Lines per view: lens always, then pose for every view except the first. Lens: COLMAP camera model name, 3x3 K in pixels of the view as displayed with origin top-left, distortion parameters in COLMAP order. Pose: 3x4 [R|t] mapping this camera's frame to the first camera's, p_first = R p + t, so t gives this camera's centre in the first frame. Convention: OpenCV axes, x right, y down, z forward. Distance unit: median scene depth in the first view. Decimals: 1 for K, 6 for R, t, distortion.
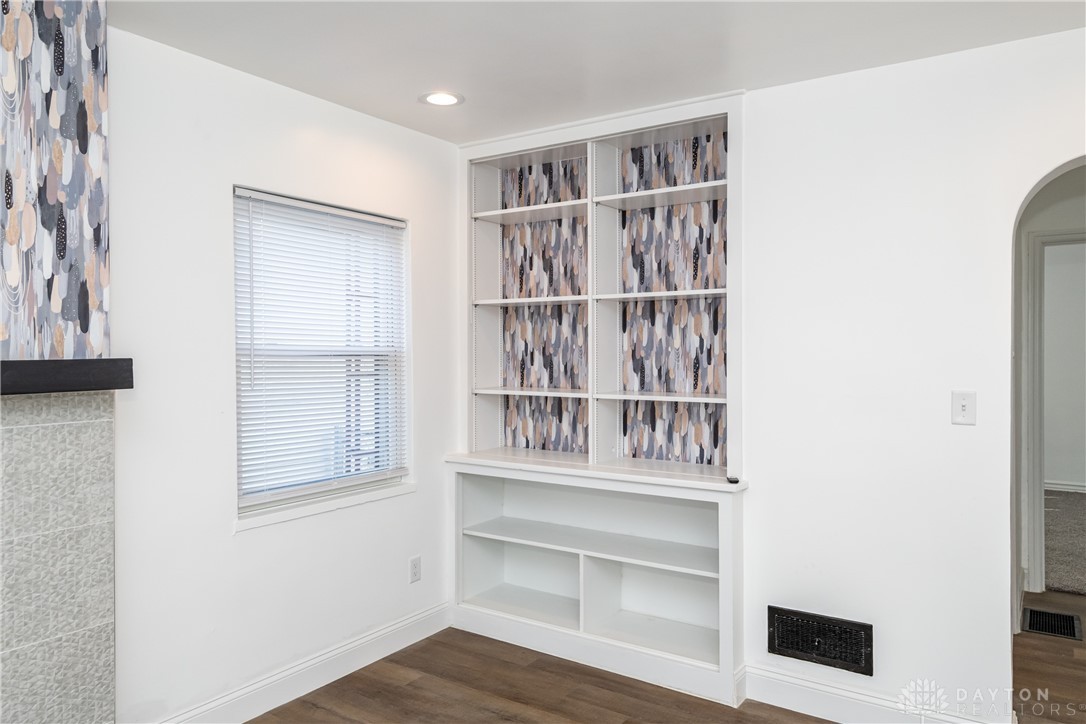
lens RADIAL K [[732.0, 0, 547.6], [0, 732.0, 357.6], [0, 0, 1]] dist [-0.000766, 0.002954]
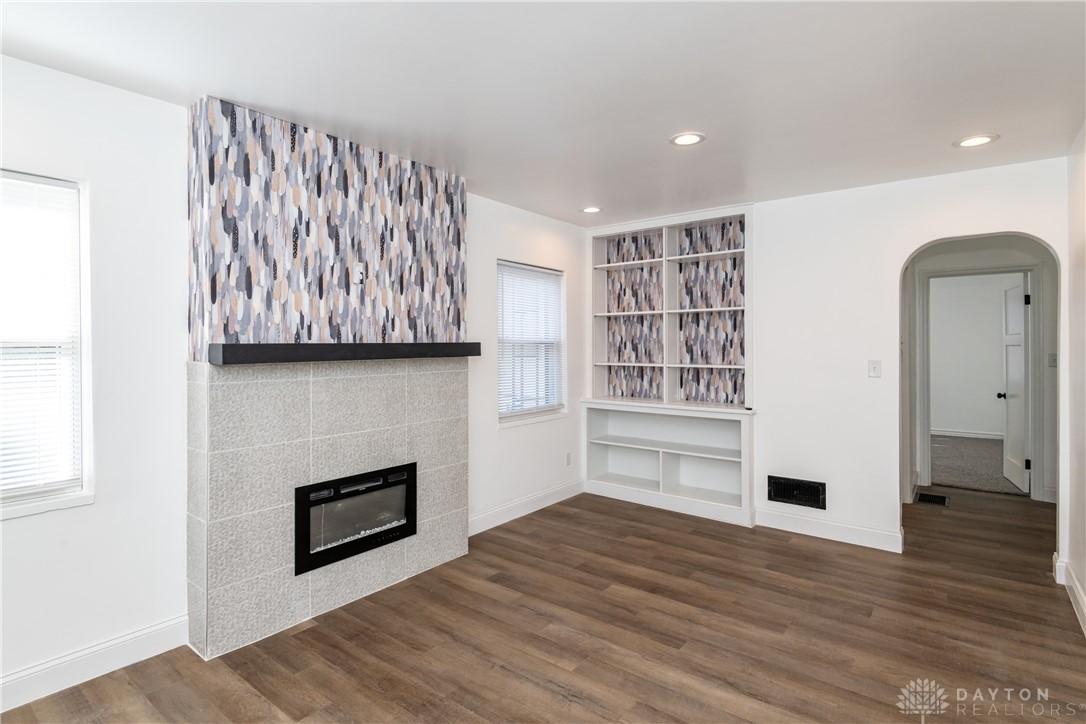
lens RADIAL K [[555.0, 0, 506.1], [0, 555.0, 350.3], [0, 0, 1]] dist [-0.018686, -0.003636]
pose [[0.995295, -0.001309, -0.096879, -0.201083], [0.000884, 0.999990, -0.004424, 0.020372], [0.096884, 0.004317, 0.995286, -0.417634]]
